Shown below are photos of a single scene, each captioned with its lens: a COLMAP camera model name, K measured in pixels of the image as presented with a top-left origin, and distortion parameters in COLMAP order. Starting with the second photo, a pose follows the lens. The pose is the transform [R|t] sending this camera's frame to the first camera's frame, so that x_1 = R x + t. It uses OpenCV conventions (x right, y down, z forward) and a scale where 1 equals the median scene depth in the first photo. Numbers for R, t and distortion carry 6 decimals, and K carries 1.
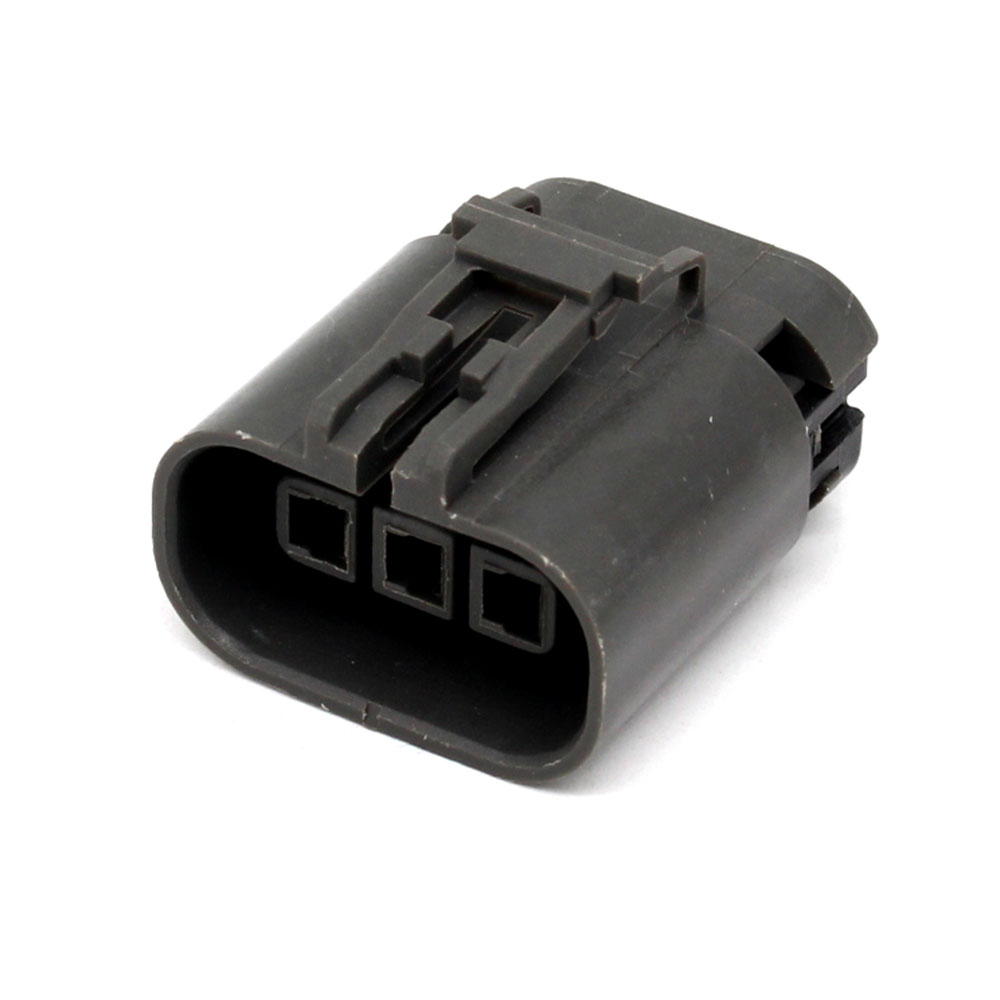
lens RADIAL K [[6883.3, 0, 500.0], [0, 6883.3, 500.0], [0, 0, 1]] dist [-0.557184, 8.736460]
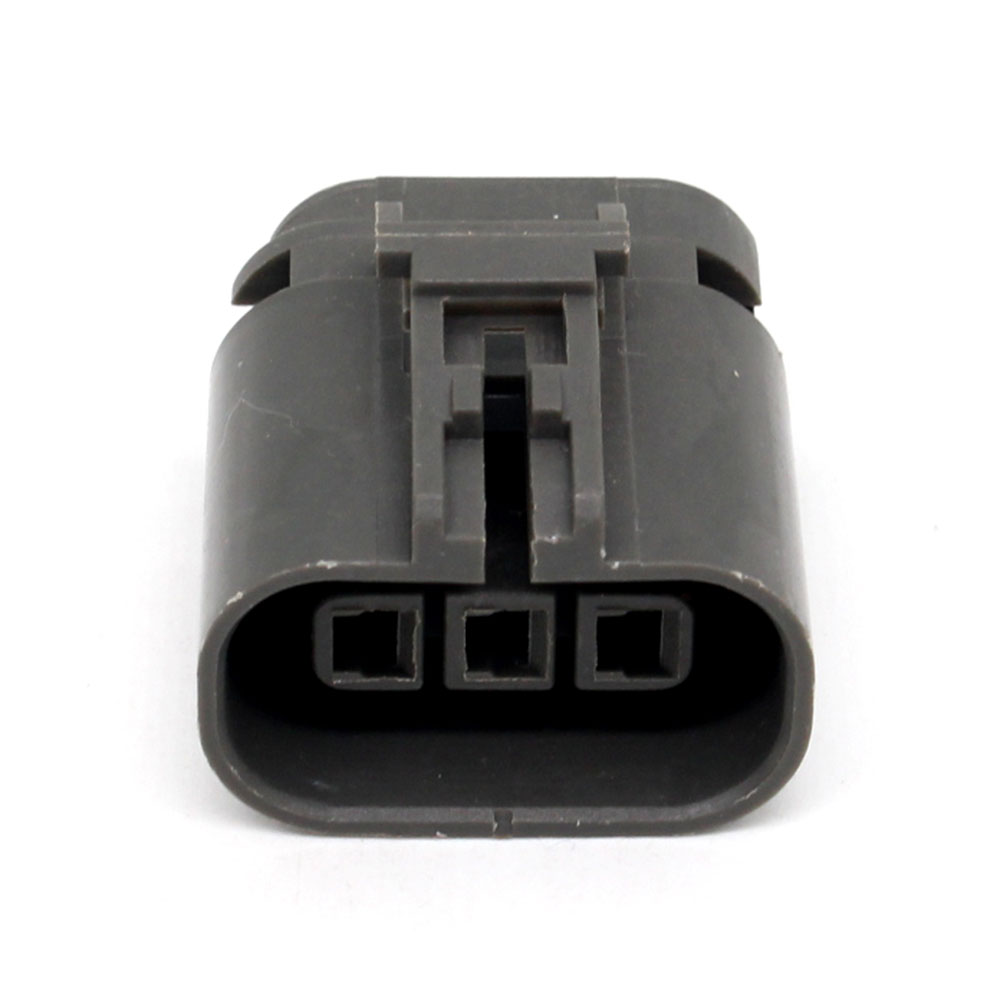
lens RADIAL K [[6883.3, 0, 500.0], [0, 6883.3, 500.0], [0, 0, 1]] dist [-0.557184, 8.736460]
pose [[0.844108, -0.332843, 0.420354, -0.372414], [0.321592, 0.941605, 0.099793, -0.094463], [-0.429022, 0.050946, 0.901856, 0.213768]]
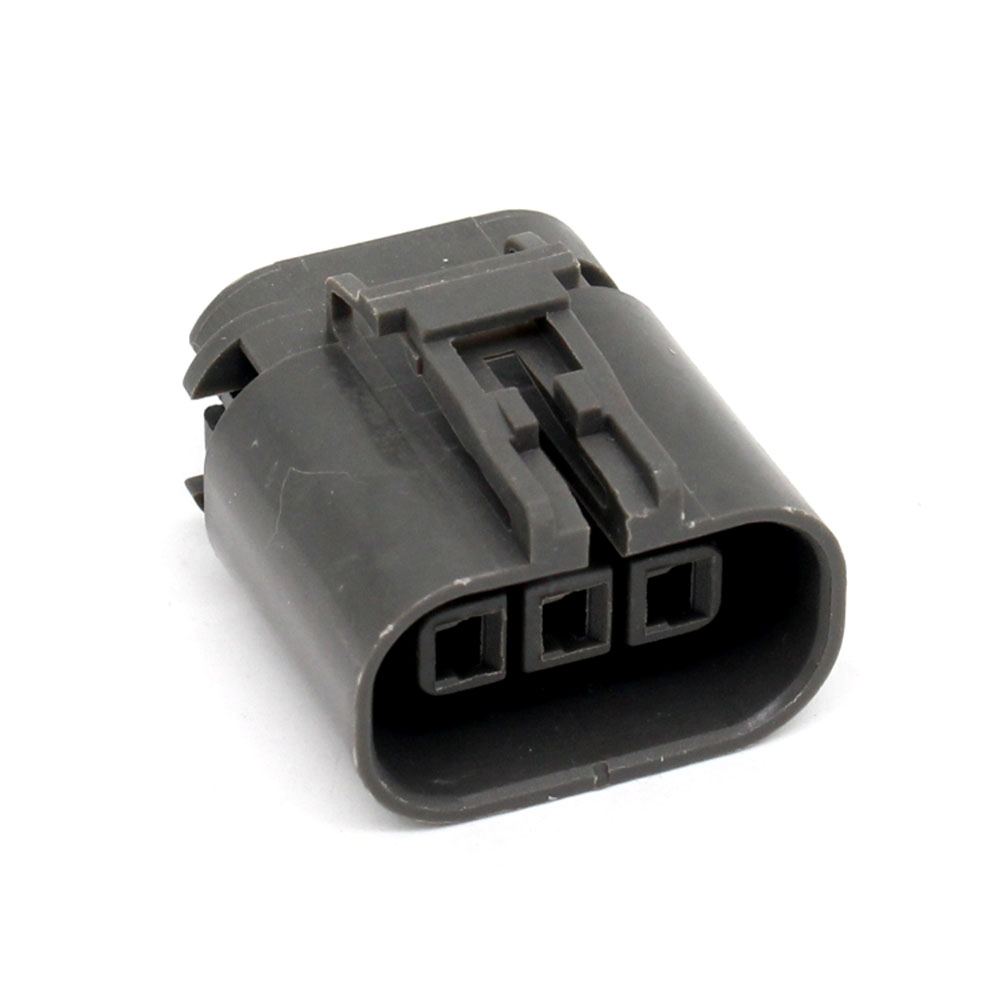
lens RADIAL K [[6883.3, 0, 500.0], [0, 6883.3, 500.0], [0, 0, 1]] dist [-0.557184, 8.736460]
pose [[0.576035, -0.496435, 0.649412, -0.656179], [0.486365, 0.846681, 0.215825, -0.225175], [-0.656988, 0.191529, 0.729167, 0.276553]]
